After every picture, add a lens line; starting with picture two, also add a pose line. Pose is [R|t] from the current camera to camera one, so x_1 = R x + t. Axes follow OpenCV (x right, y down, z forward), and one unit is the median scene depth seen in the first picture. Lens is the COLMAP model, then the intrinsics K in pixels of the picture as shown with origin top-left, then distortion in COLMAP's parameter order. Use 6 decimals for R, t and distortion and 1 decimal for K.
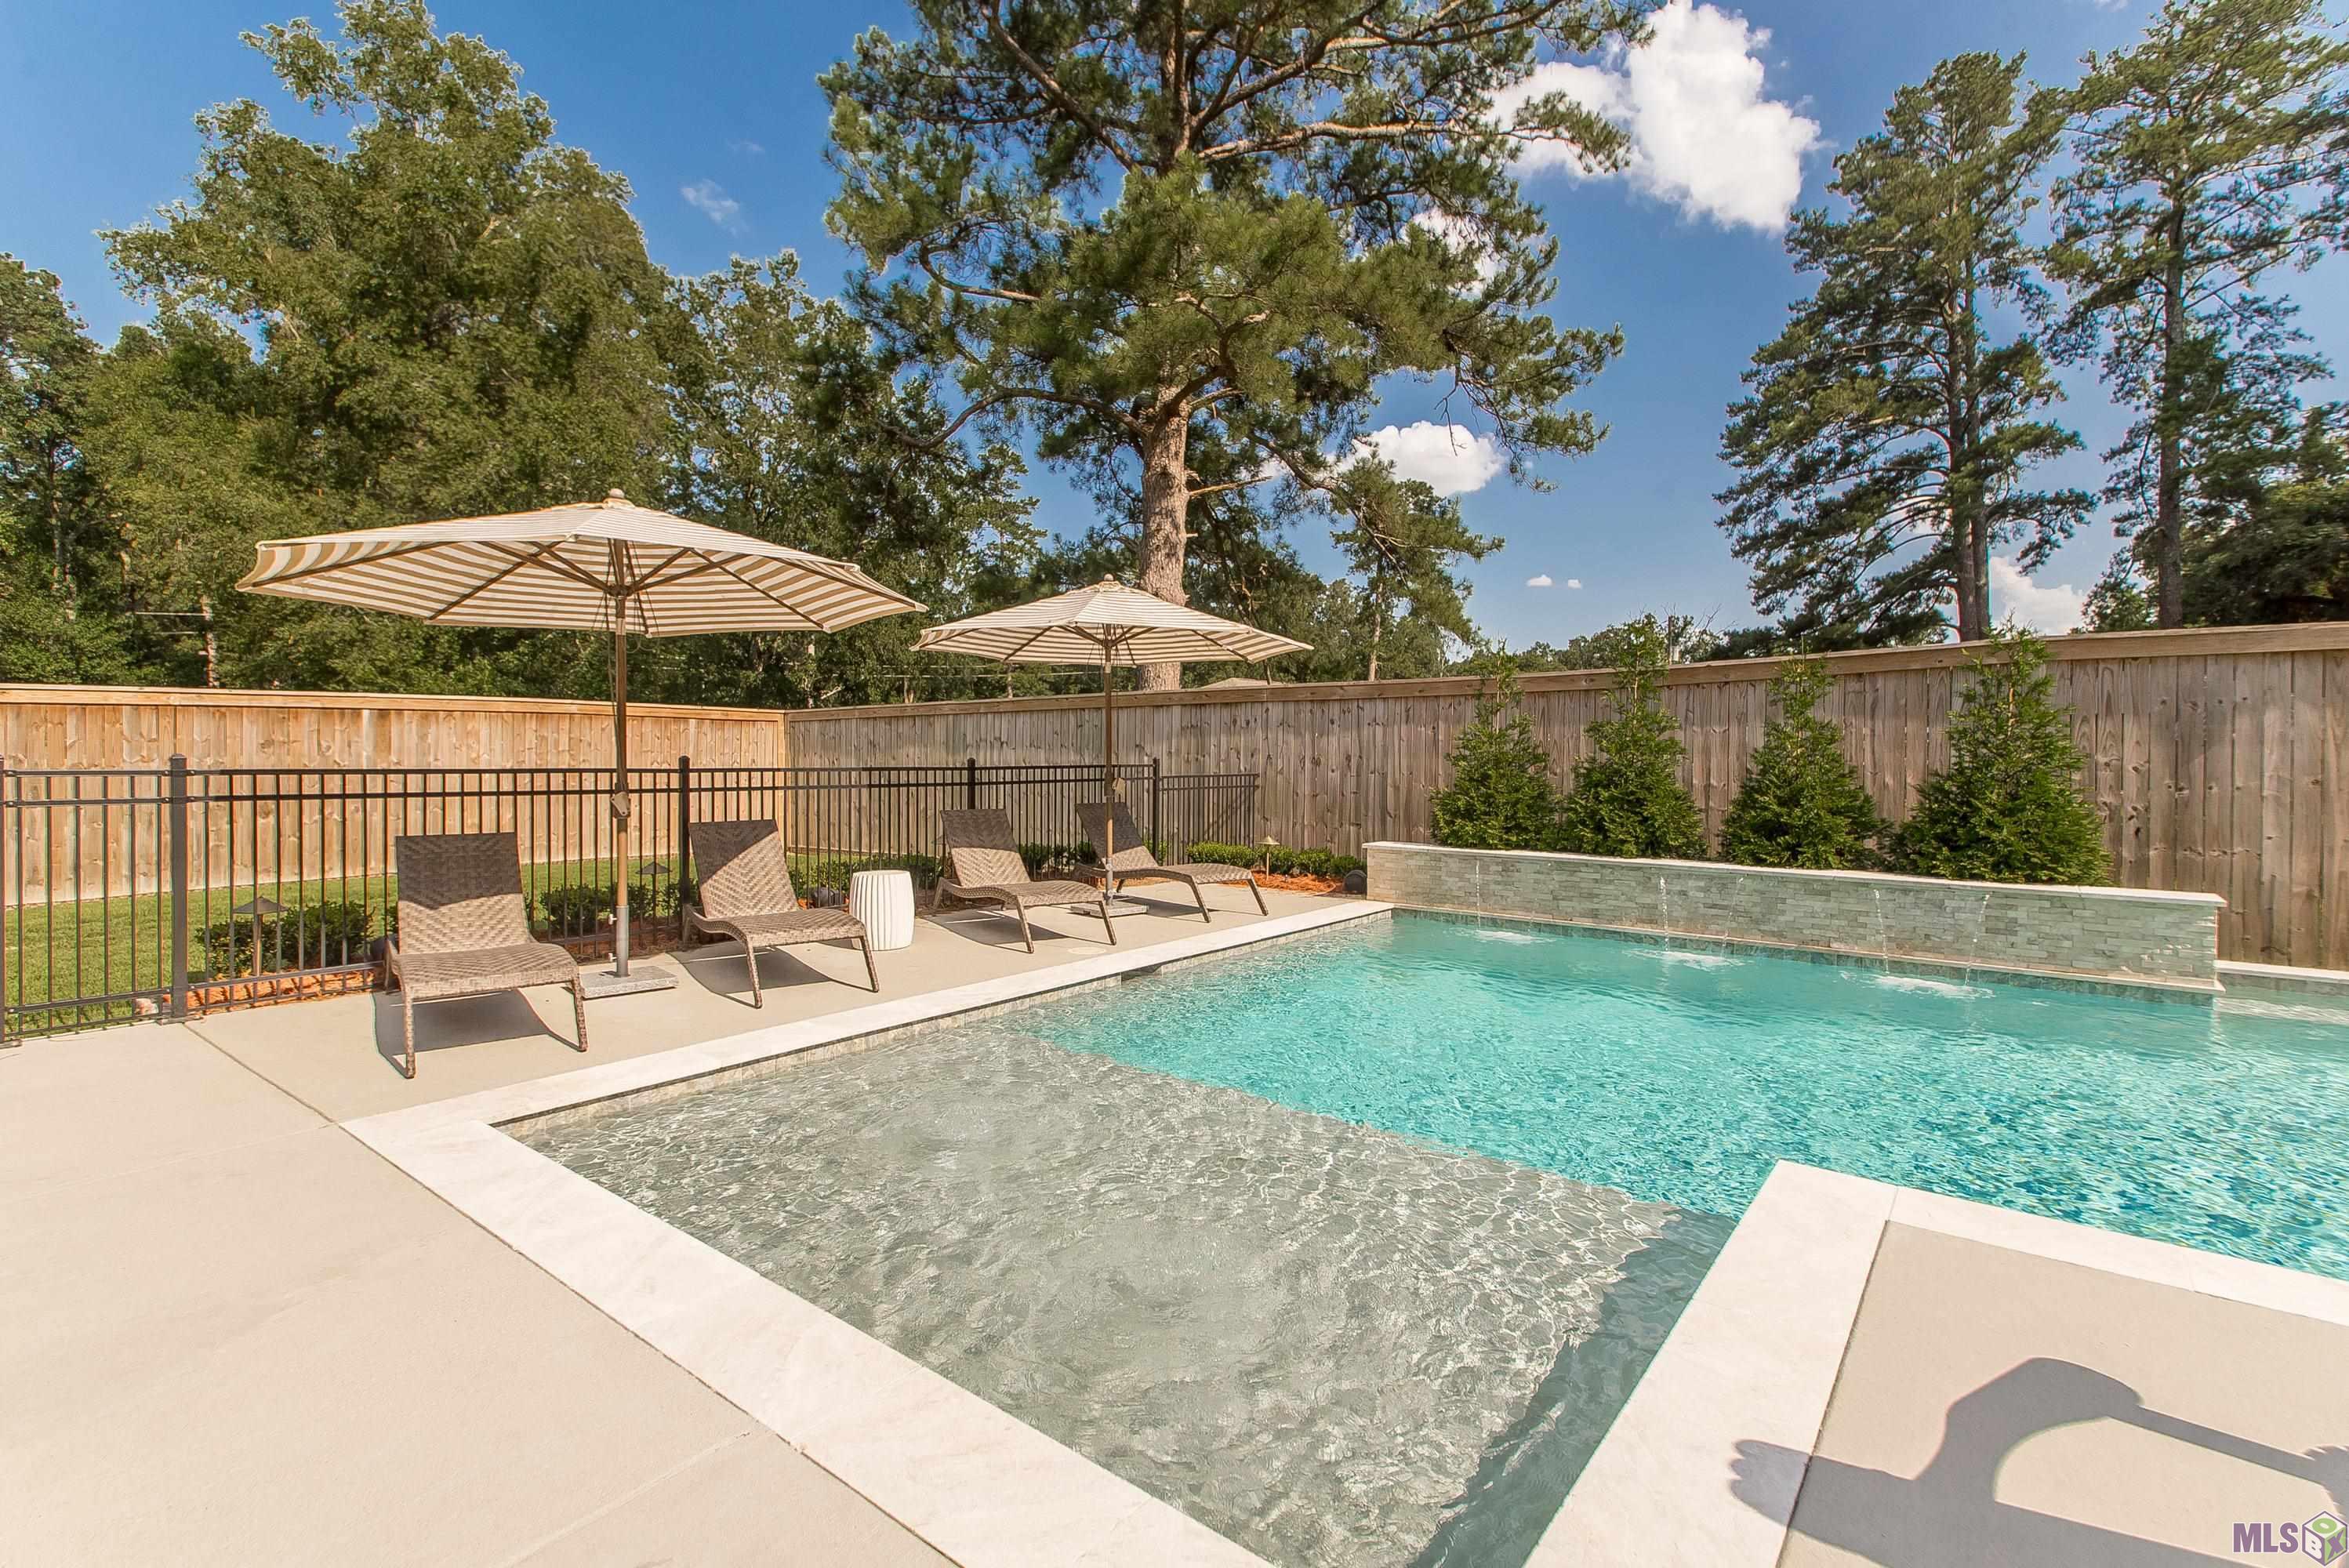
lens RADIAL K [[1073.5, 0, 1145.3], [0, 1073.5, 761.1], [0, 0, 1]] dist [0.017213, -0.010724]
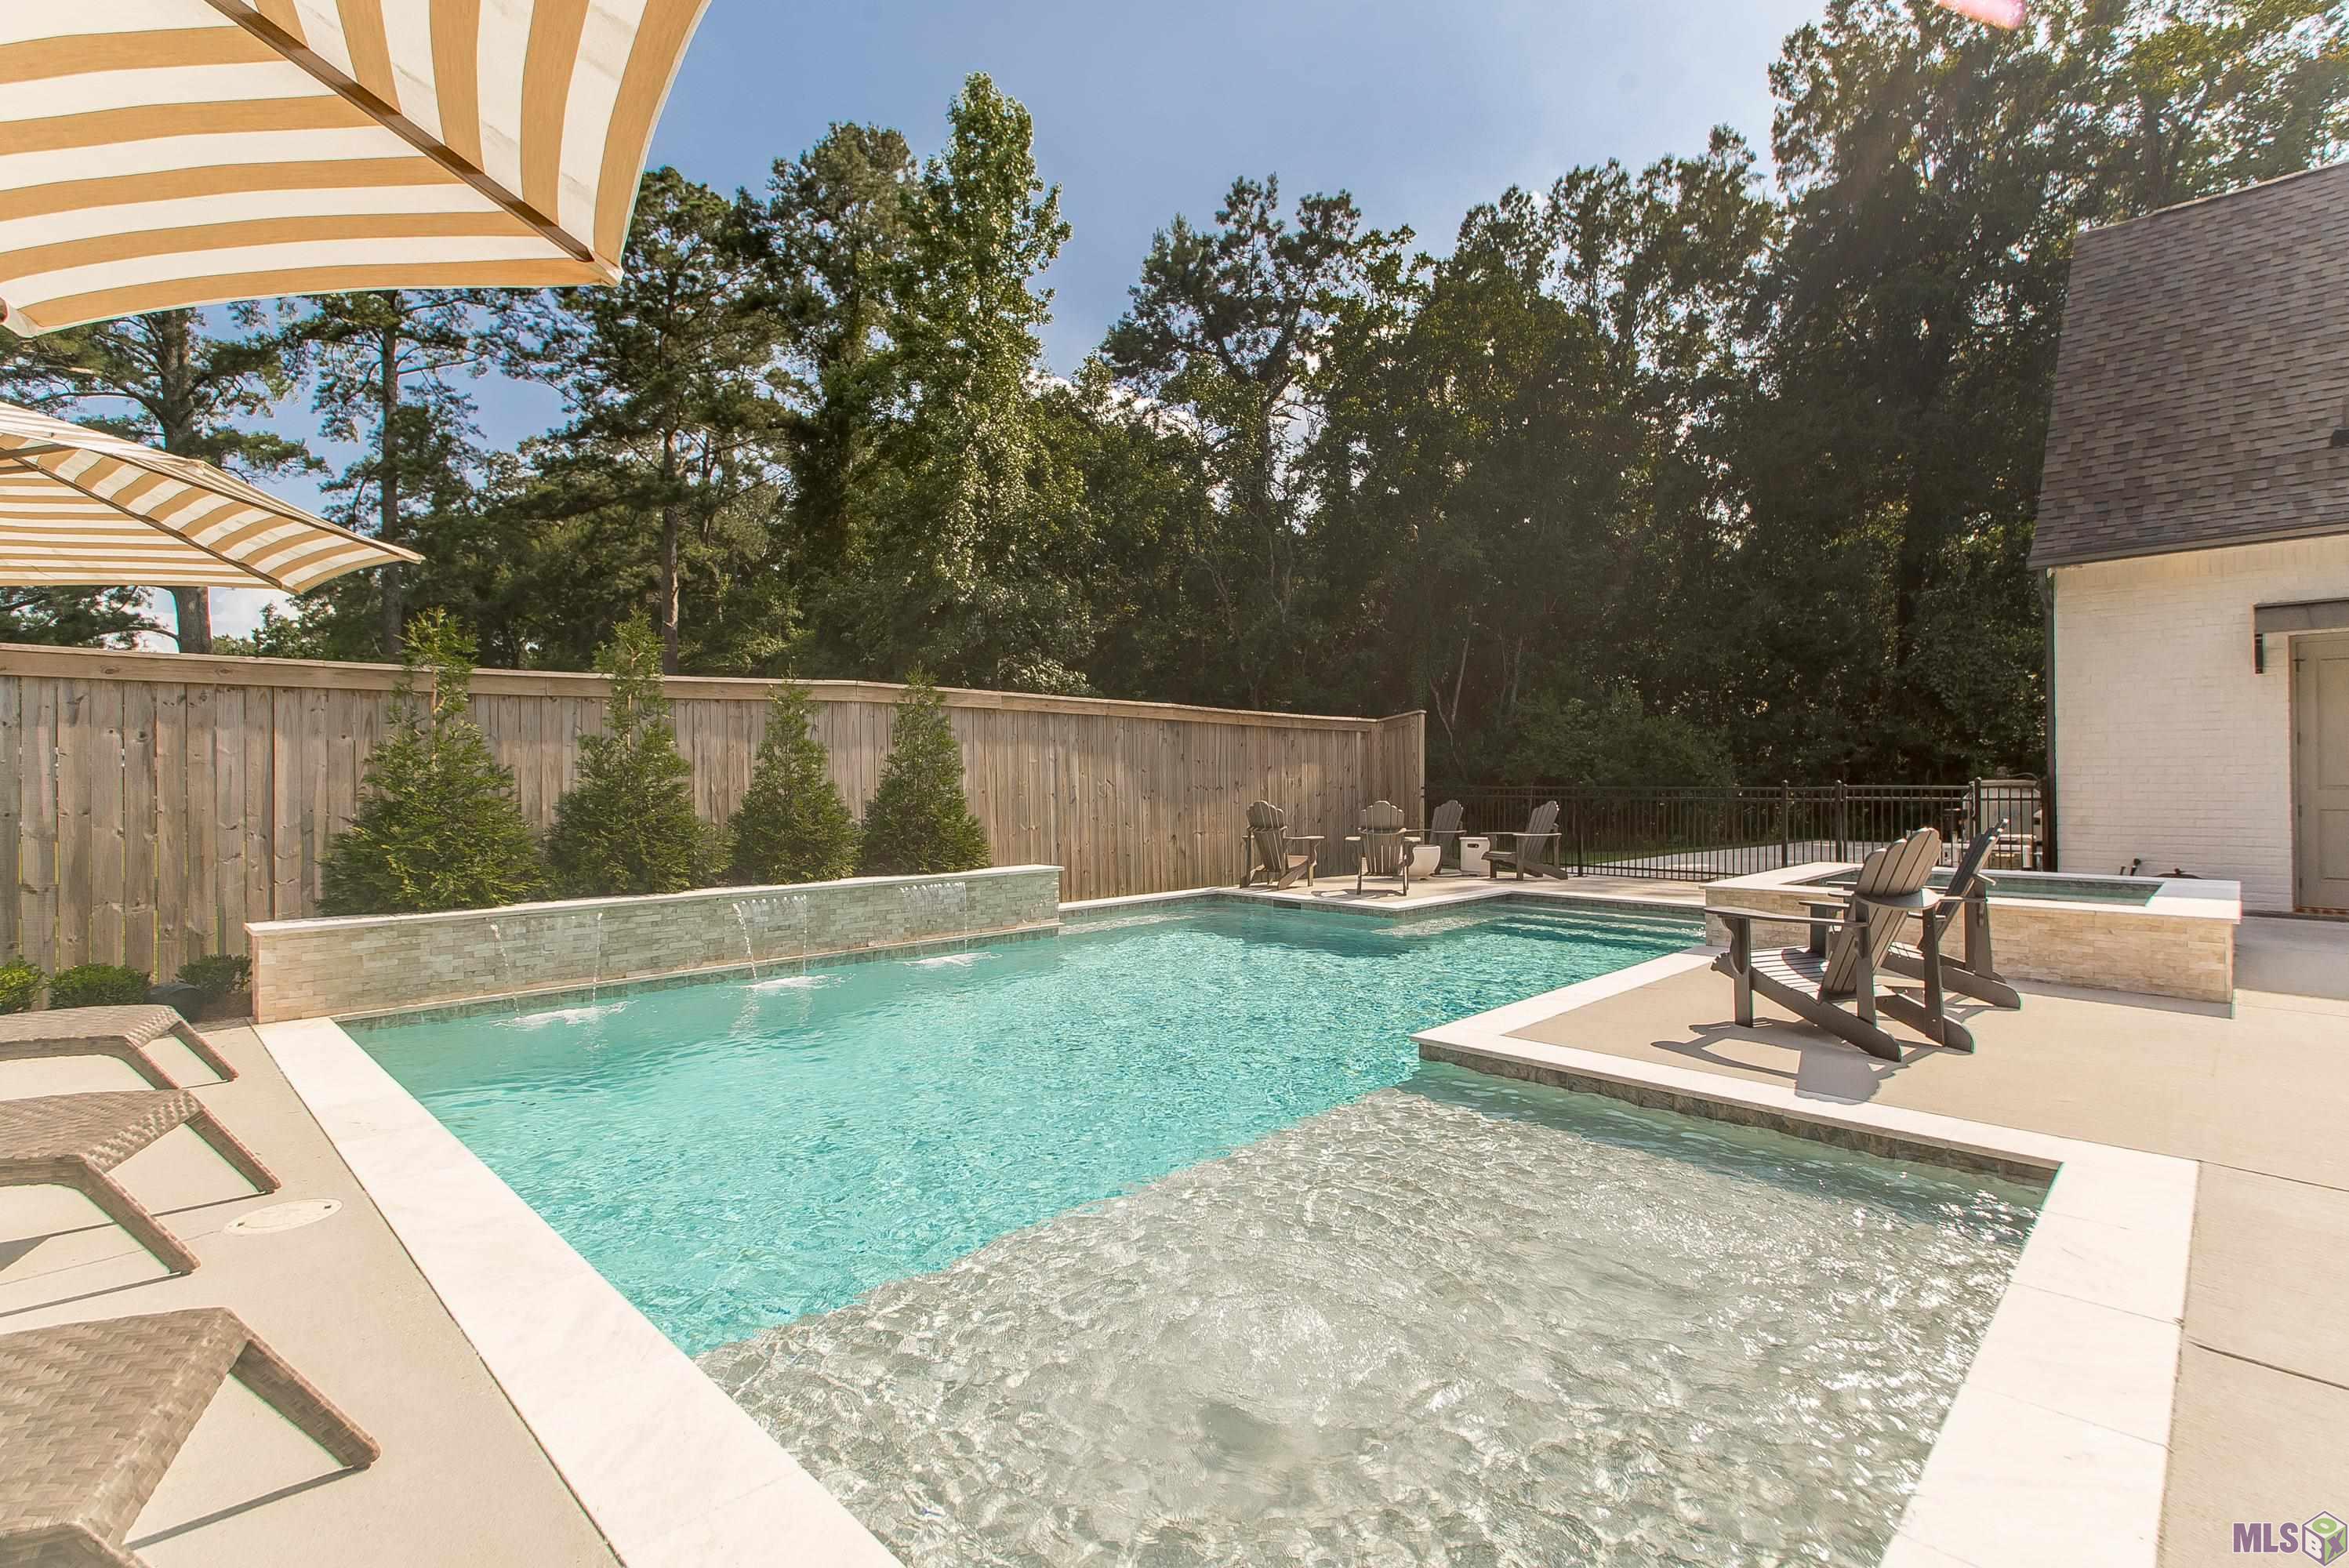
lens RADIAL K [[1067.0, 0, 1230.2], [0, 1067.0, 777.4], [0, 0, 1]] dist [0.000408, -0.000066]
pose [[0.045936, -0.003616, 0.998938, -0.120949], [0.011930, 0.999924, 0.003071, -0.000609], [-0.998873, 0.011776, 0.045975, 0.150488]]
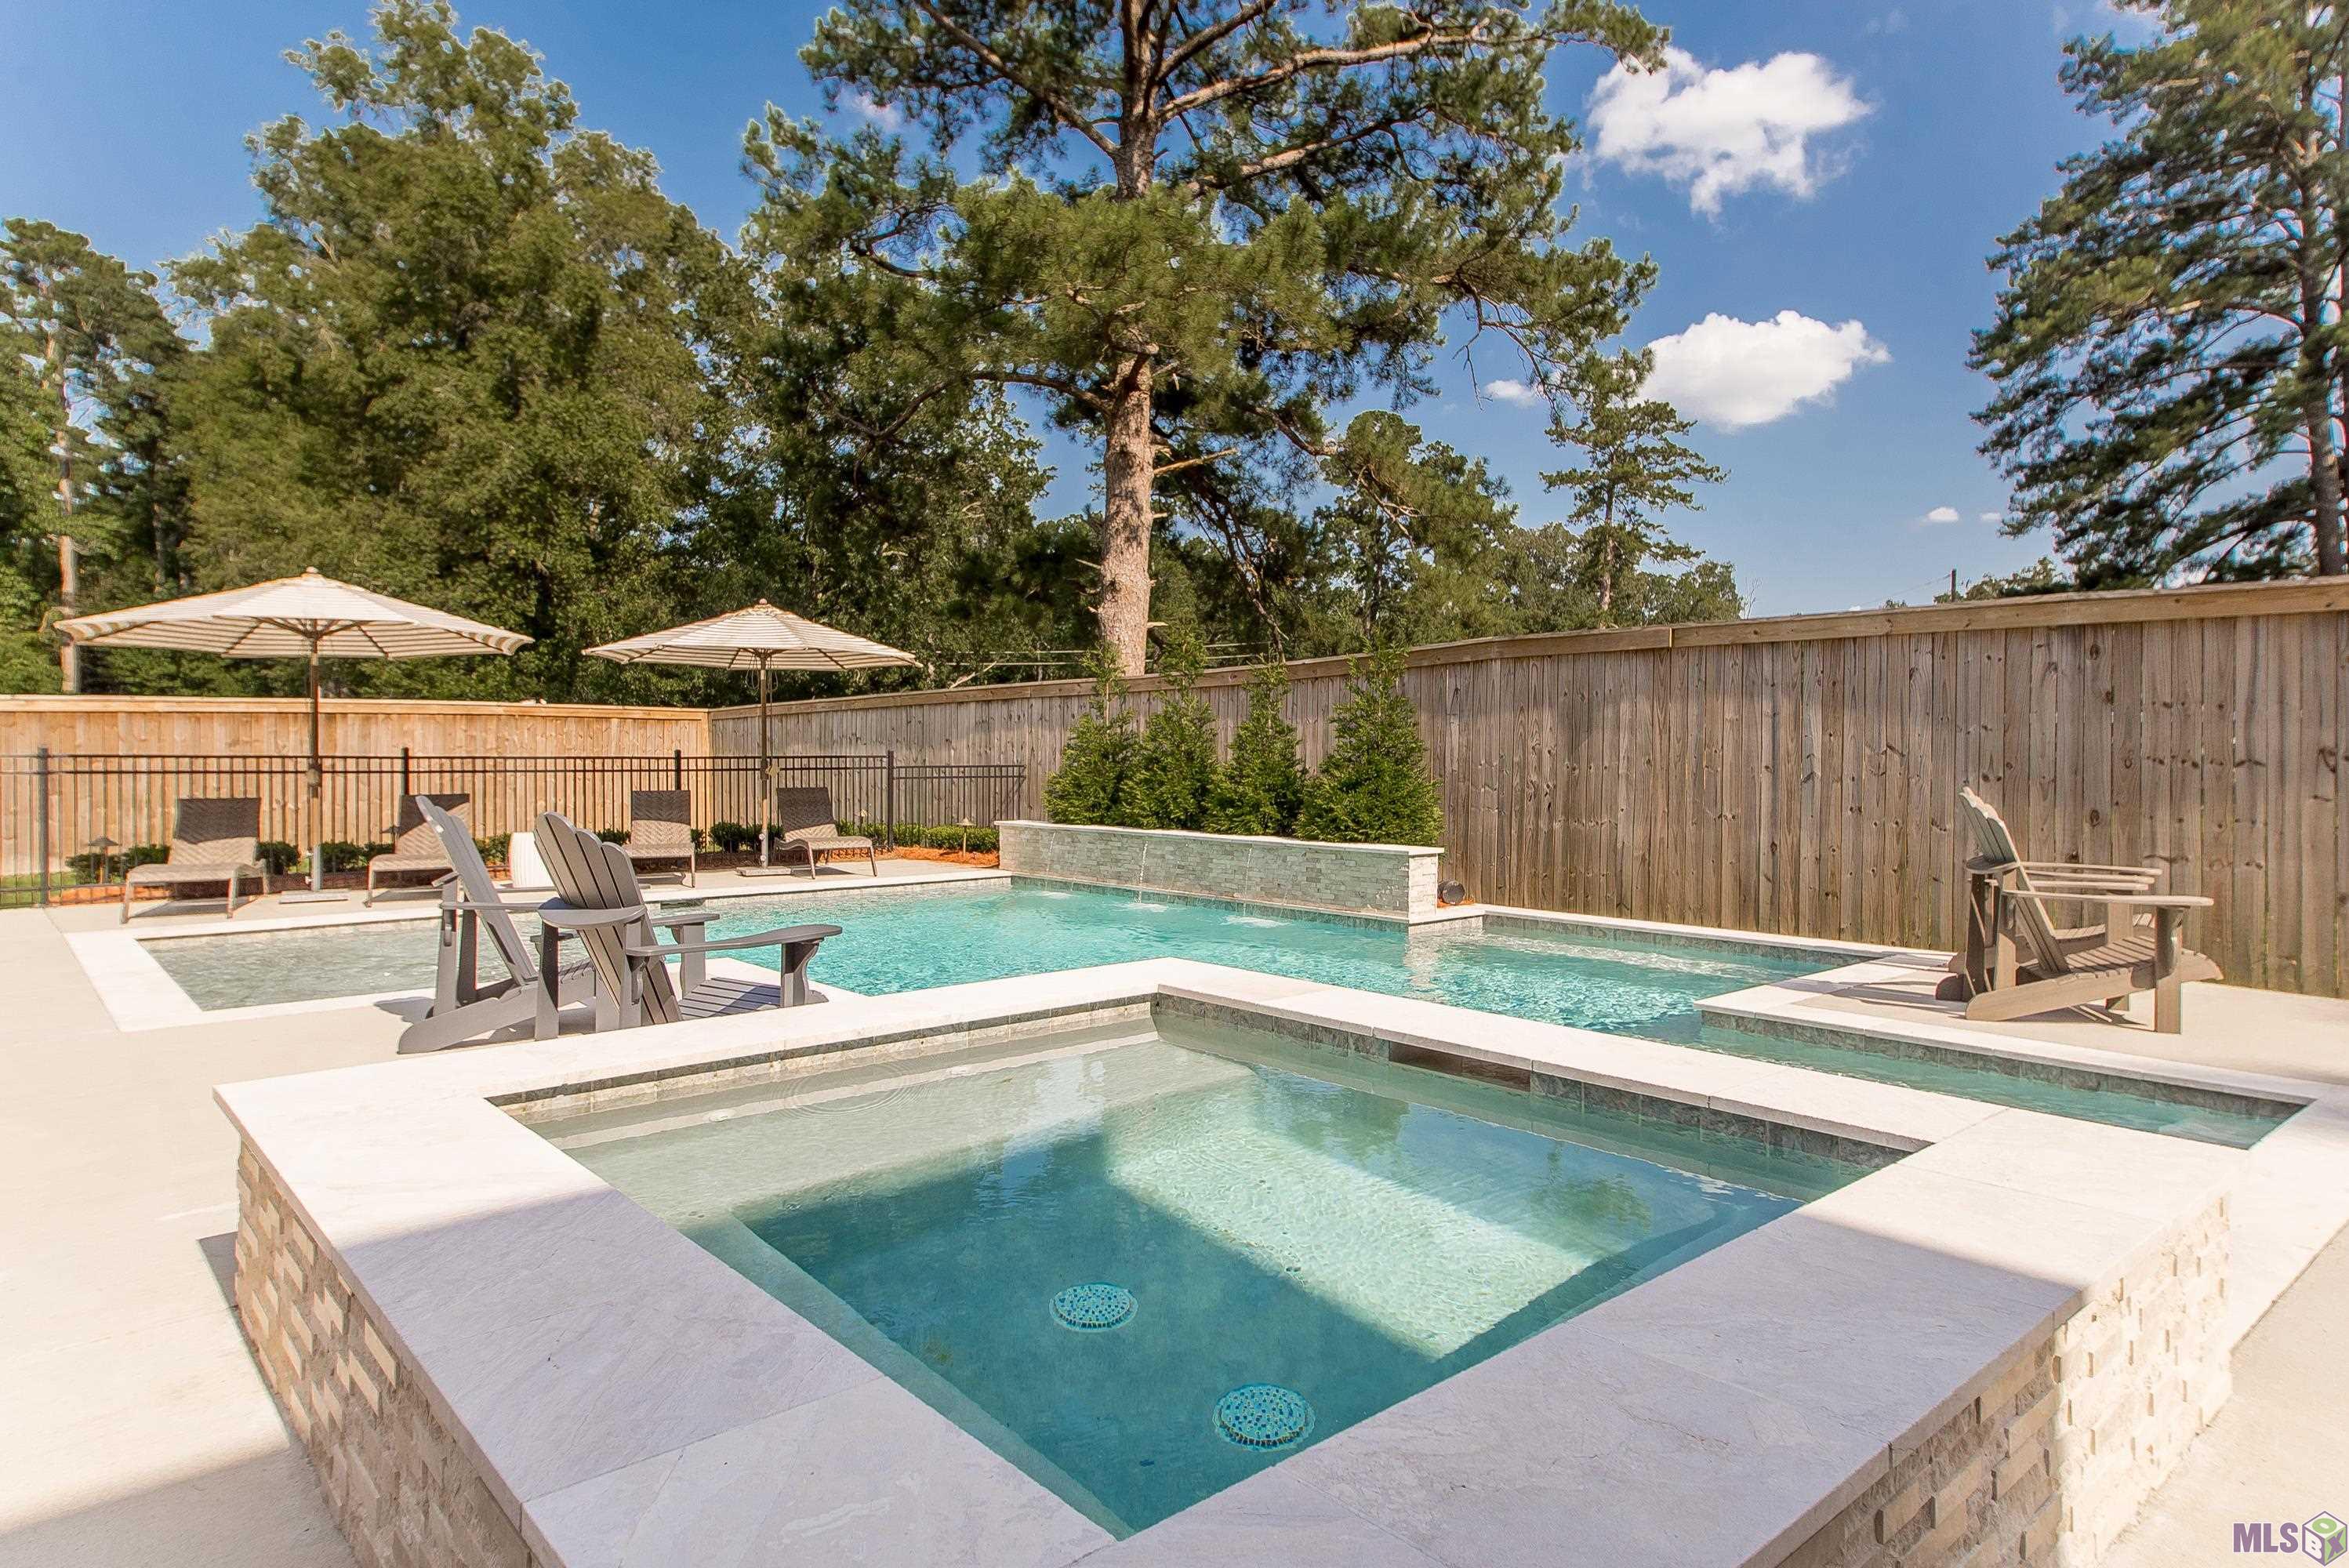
lens RADIAL K [[1369.6, 0, 1150.5], [0, 1369.6, 761.6], [0, 0, 1]] dist [0.030345, 0.001609]
pose [[0.982193, -0.004061, -0.187833, 0.220778], [0.003589, 0.999989, -0.002854, 0.005810], [0.187843, 0.002129, 0.982197, -0.147072]]
